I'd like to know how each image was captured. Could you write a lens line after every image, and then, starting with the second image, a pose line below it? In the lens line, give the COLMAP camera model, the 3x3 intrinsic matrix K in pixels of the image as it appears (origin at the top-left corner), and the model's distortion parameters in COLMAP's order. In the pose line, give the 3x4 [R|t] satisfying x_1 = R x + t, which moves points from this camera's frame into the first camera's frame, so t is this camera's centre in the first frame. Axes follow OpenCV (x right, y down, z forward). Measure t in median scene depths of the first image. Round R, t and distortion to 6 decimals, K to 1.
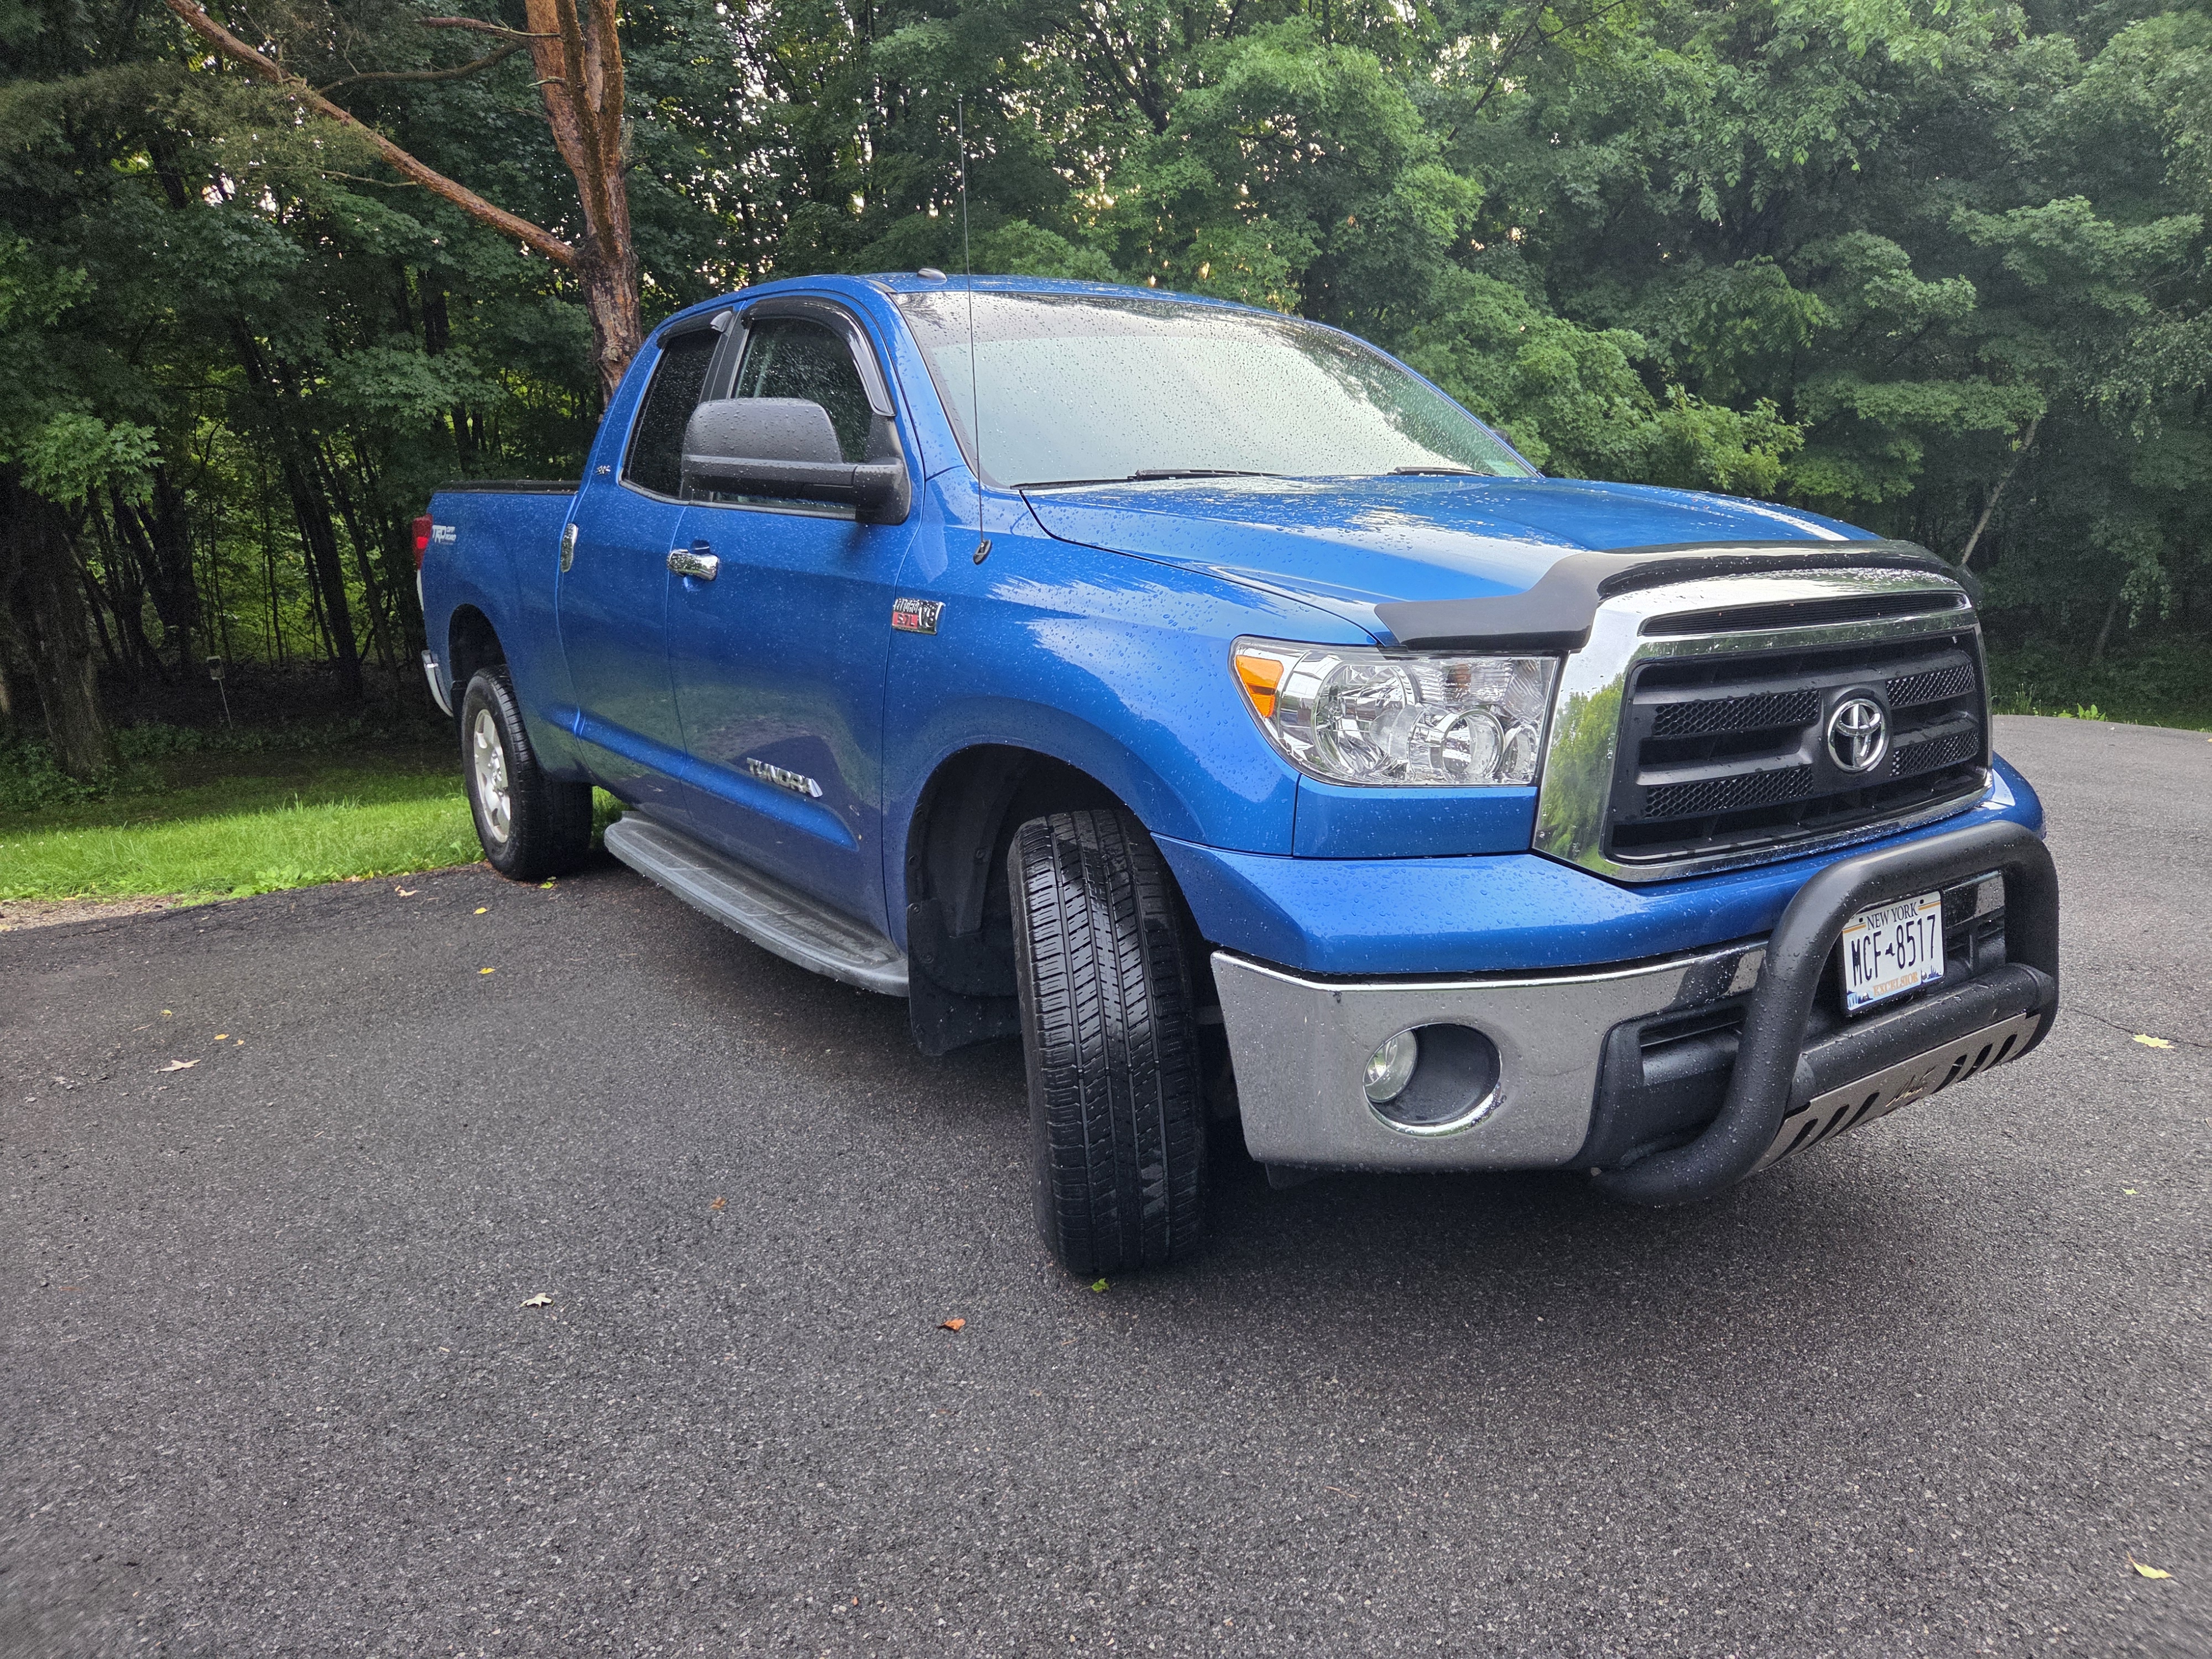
lens RADIAL K [[1471.6, 0, 1094.2], [0, 1471.6, 827.1], [0, 0, 1]] dist [0.084882, -0.069600]
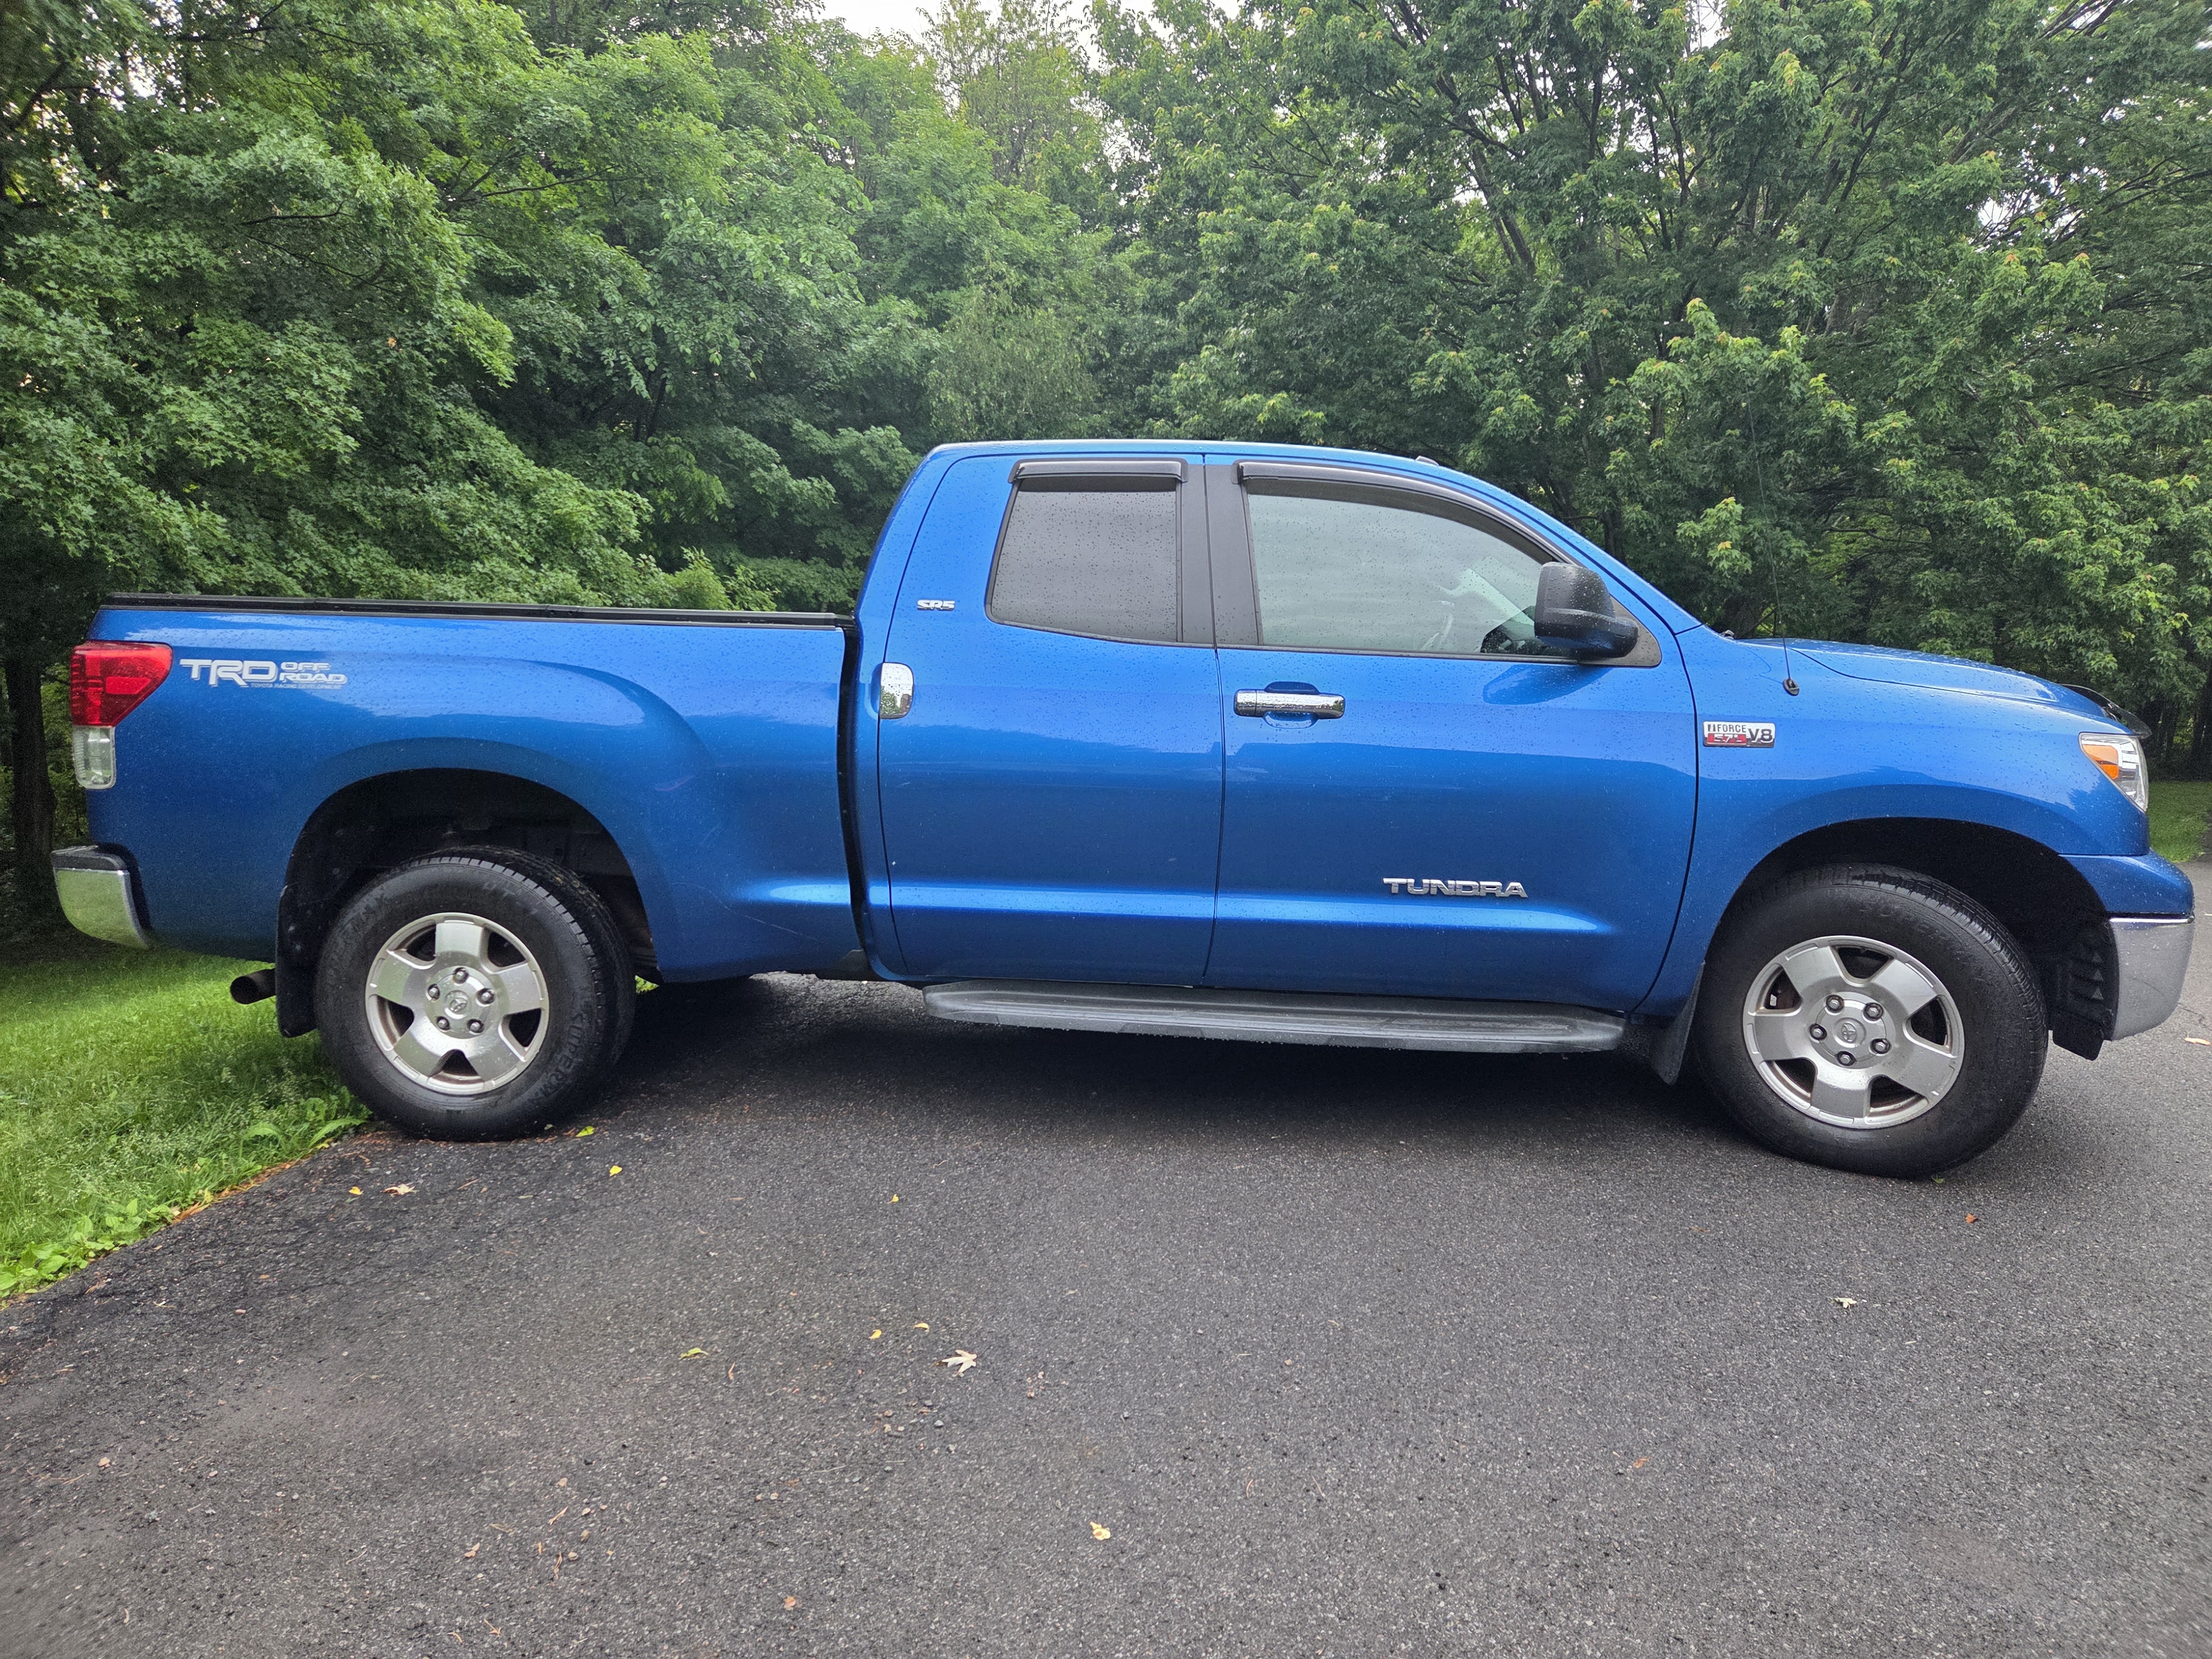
lens RADIAL K [[1494.3, 0, 1106.0], [0, 1494.3, 829.5], [0, 0, 1]] dist [0.082380, -0.065205]
pose [[0.636403, -0.071241, 0.768060, -0.287103], [0.145731, 0.988898, -0.029025, -0.019154], [-0.757465, 0.130402, 0.639720, 0.106891]]
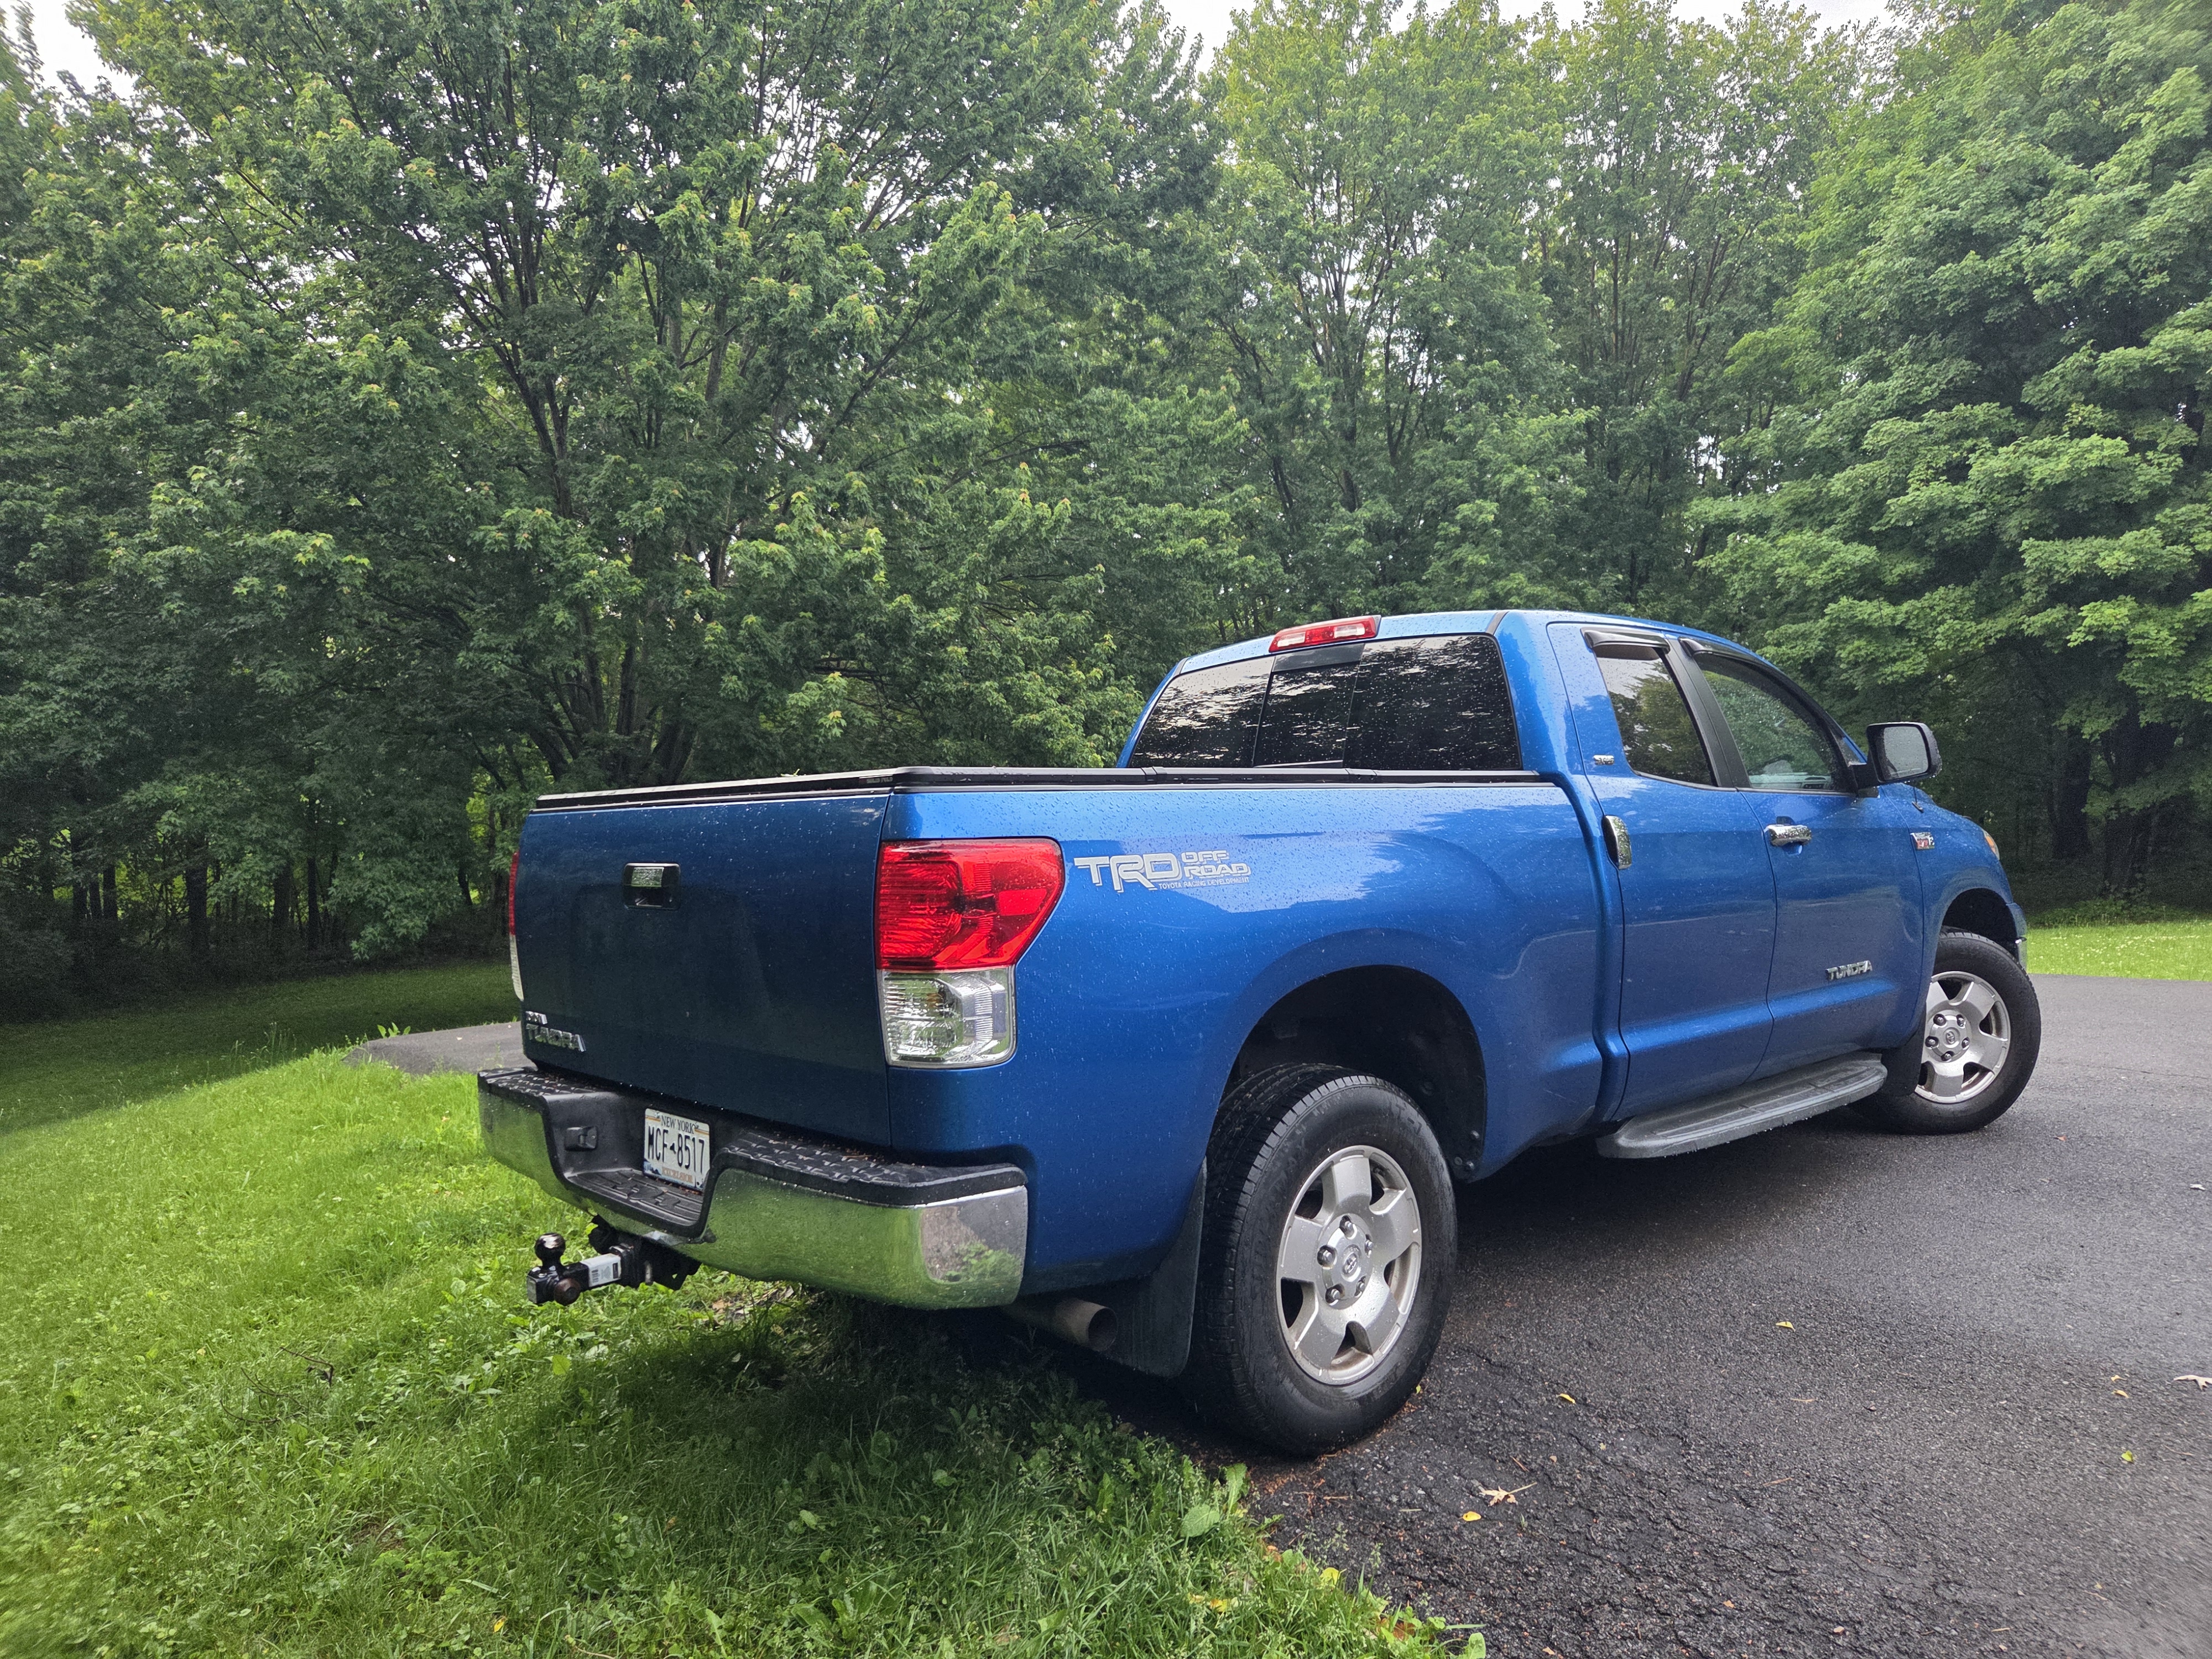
lens RADIAL K [[1494.3, 0, 1106.0], [0, 1494.3, 829.5], [0, 0, 1]] dist [0.082380, -0.065205]
pose [[-0.115787, -0.001809, 0.993272, -0.366604], [0.246550, 0.968650, 0.030505, -0.089520], [-0.962188, 0.248423, -0.111711, 0.419137]]
